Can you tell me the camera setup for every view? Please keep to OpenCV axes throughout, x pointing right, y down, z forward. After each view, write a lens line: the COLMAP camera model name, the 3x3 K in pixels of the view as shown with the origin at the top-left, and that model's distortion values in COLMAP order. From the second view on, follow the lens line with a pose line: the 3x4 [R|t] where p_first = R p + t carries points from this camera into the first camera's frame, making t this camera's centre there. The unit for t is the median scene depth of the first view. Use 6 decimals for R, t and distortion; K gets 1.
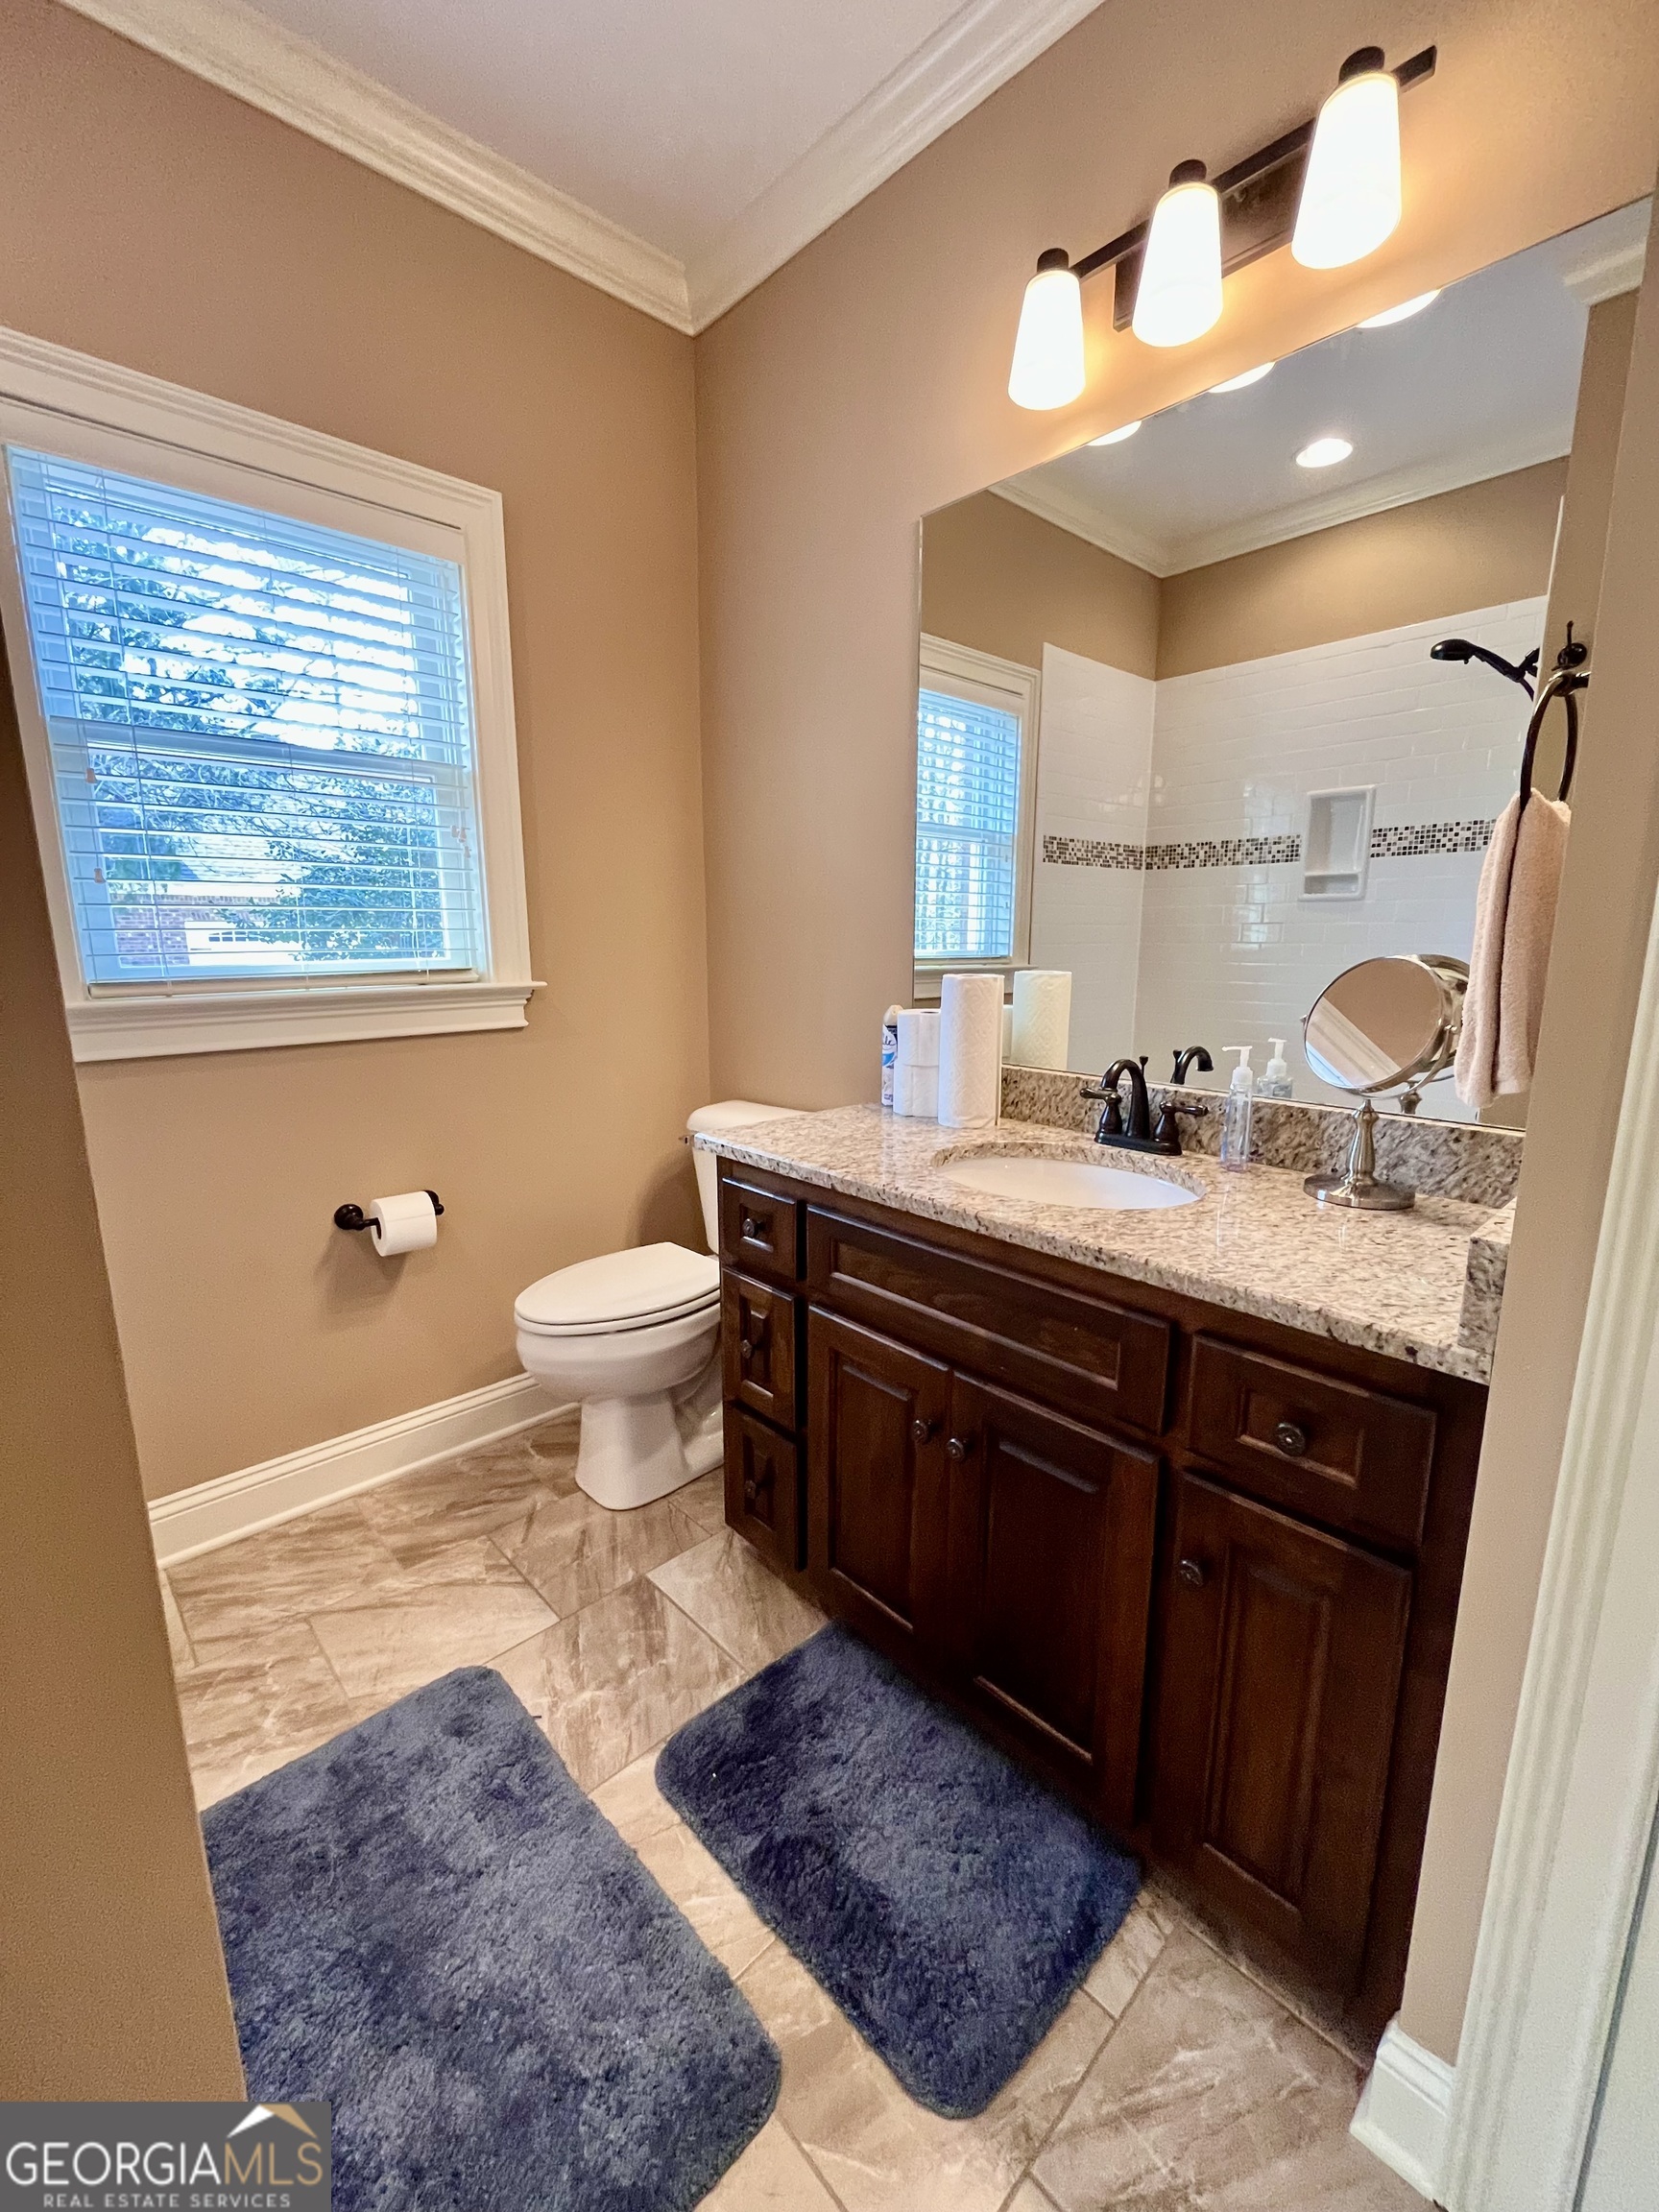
lens RADIAL K [[898.7, 0, 827.7], [0, 898.7, 1104.3], [0, 0, 1]] dist [-0.003587, 0.000200]
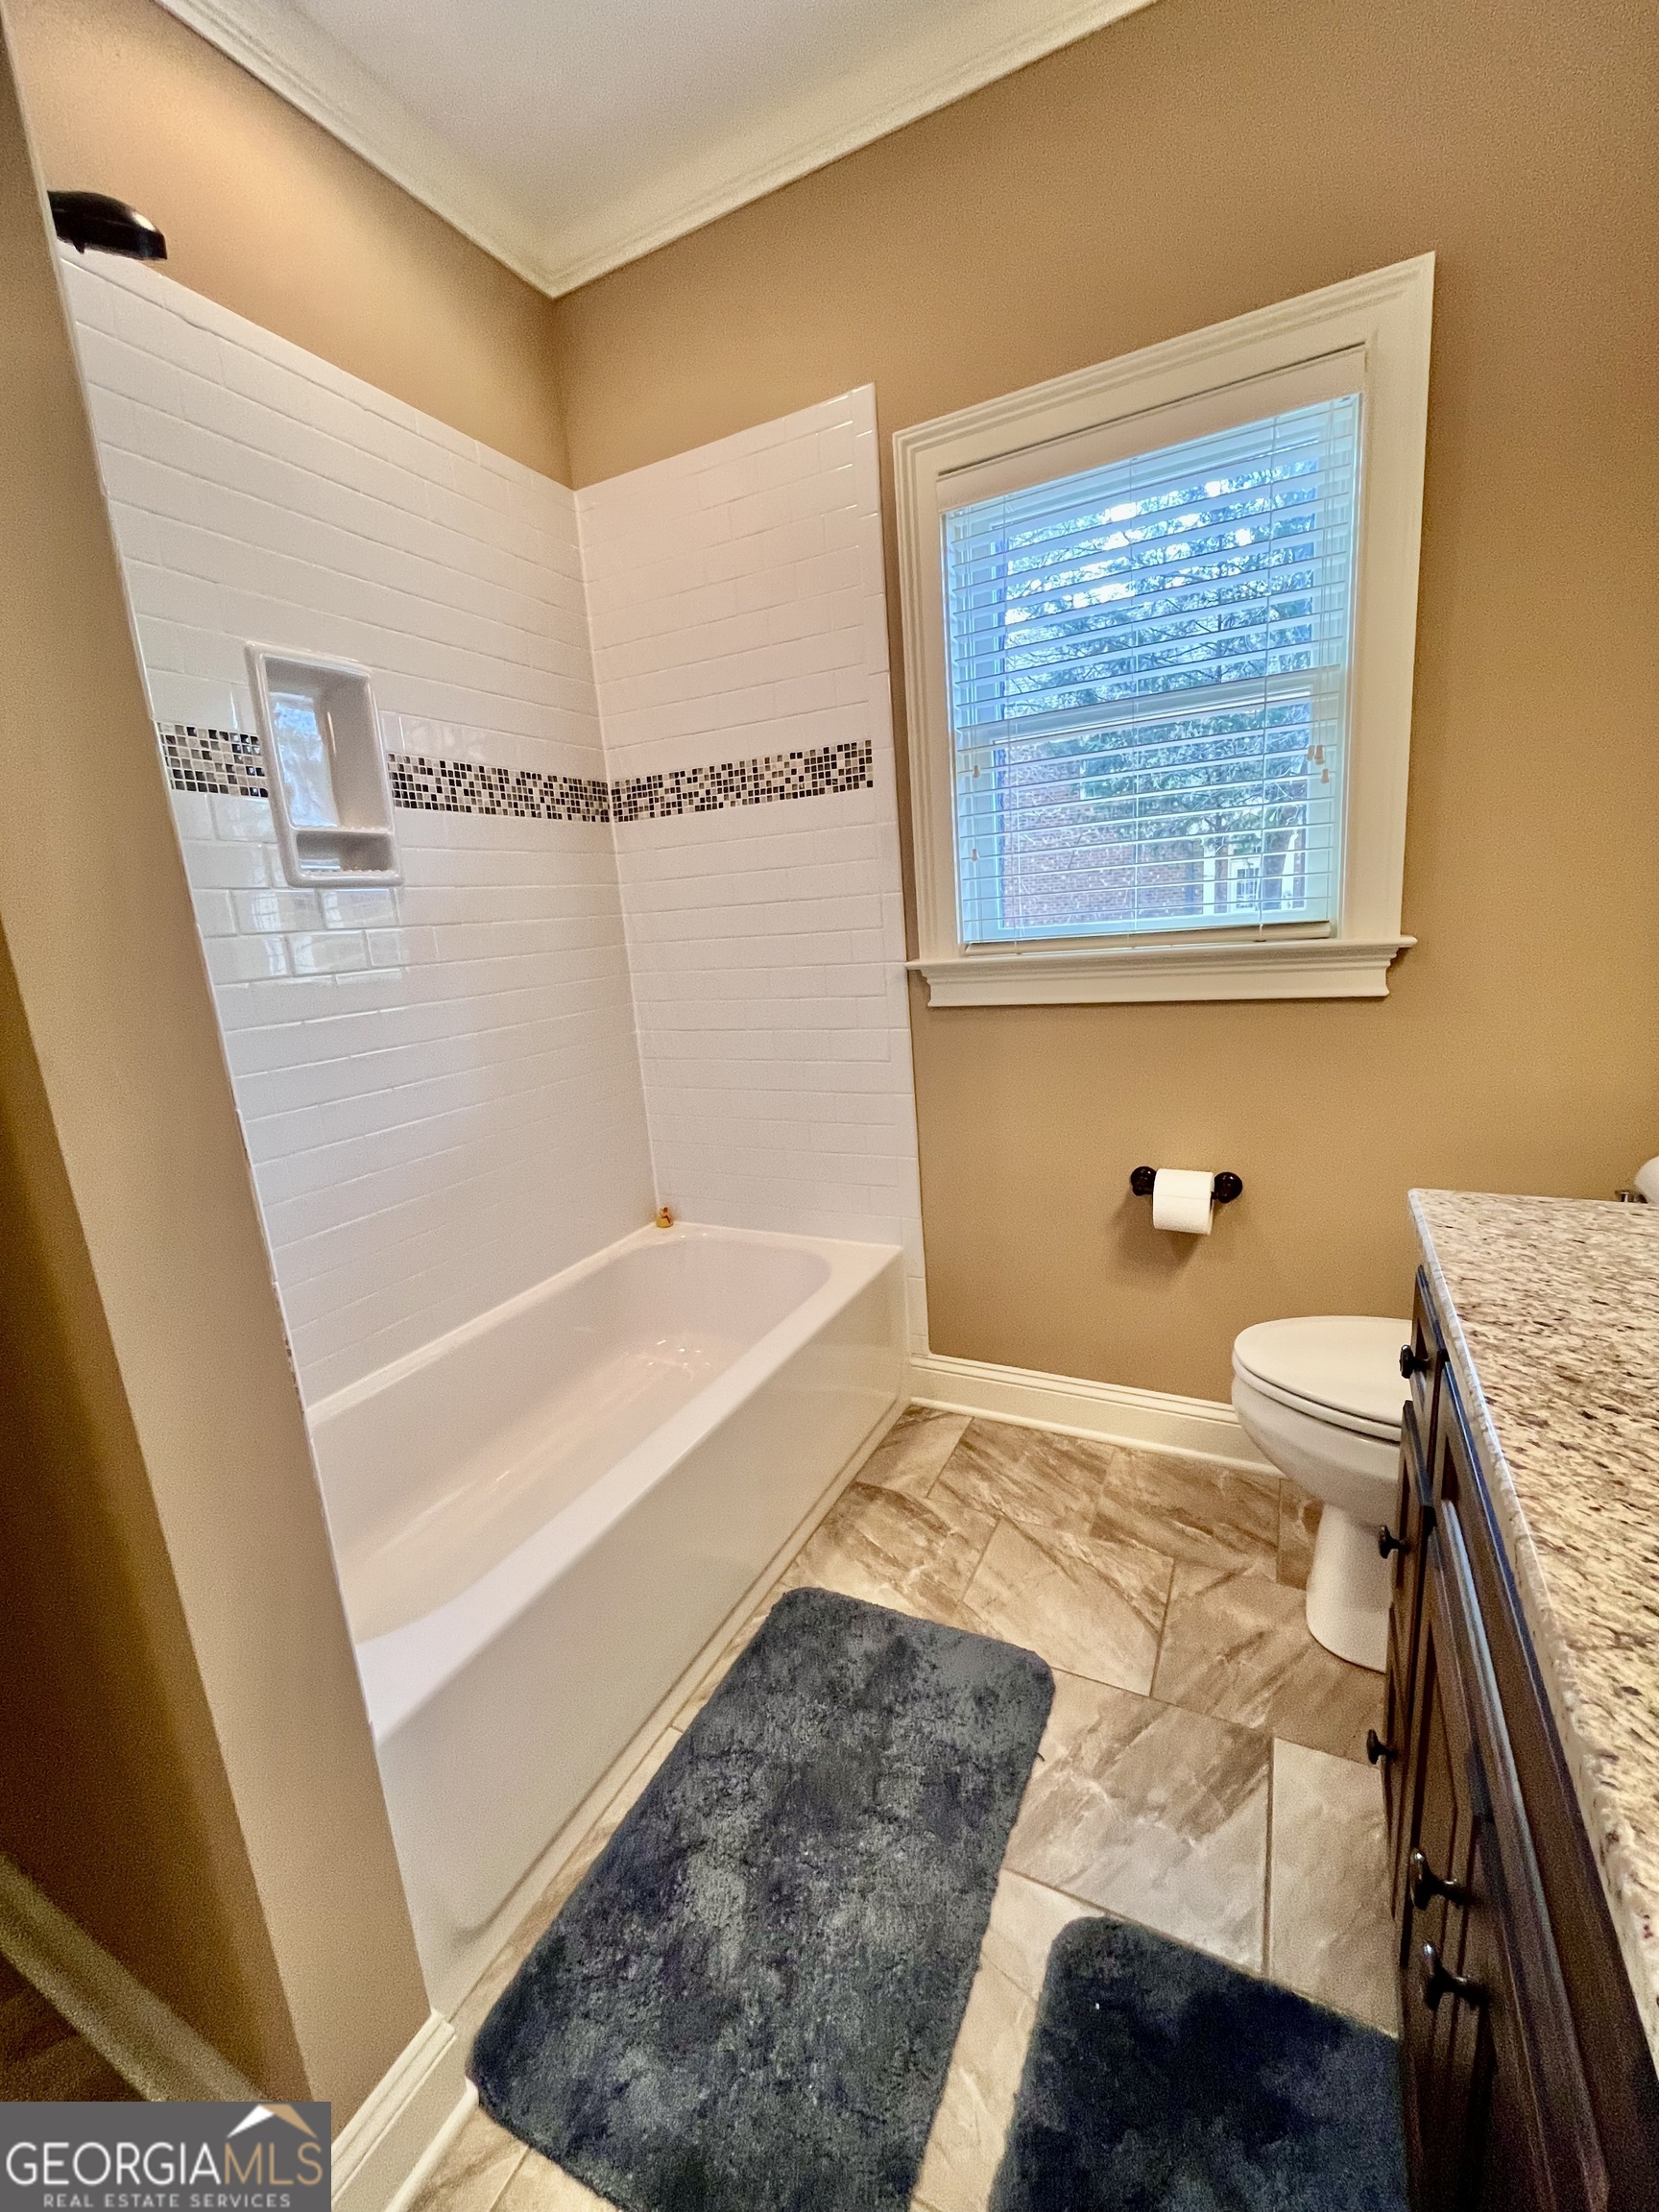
lens RADIAL K [[898.7, 0, 827.7], [0, 898.7, 1104.3], [0, 0, 1]] dist [-0.003587, 0.000200]
pose [[0.337058, 0.173852, -0.925293, 0.299932], [-0.104498, 0.983639, 0.146748, -0.078019], [0.935666, 0.047229, 0.349711, 0.392357]]
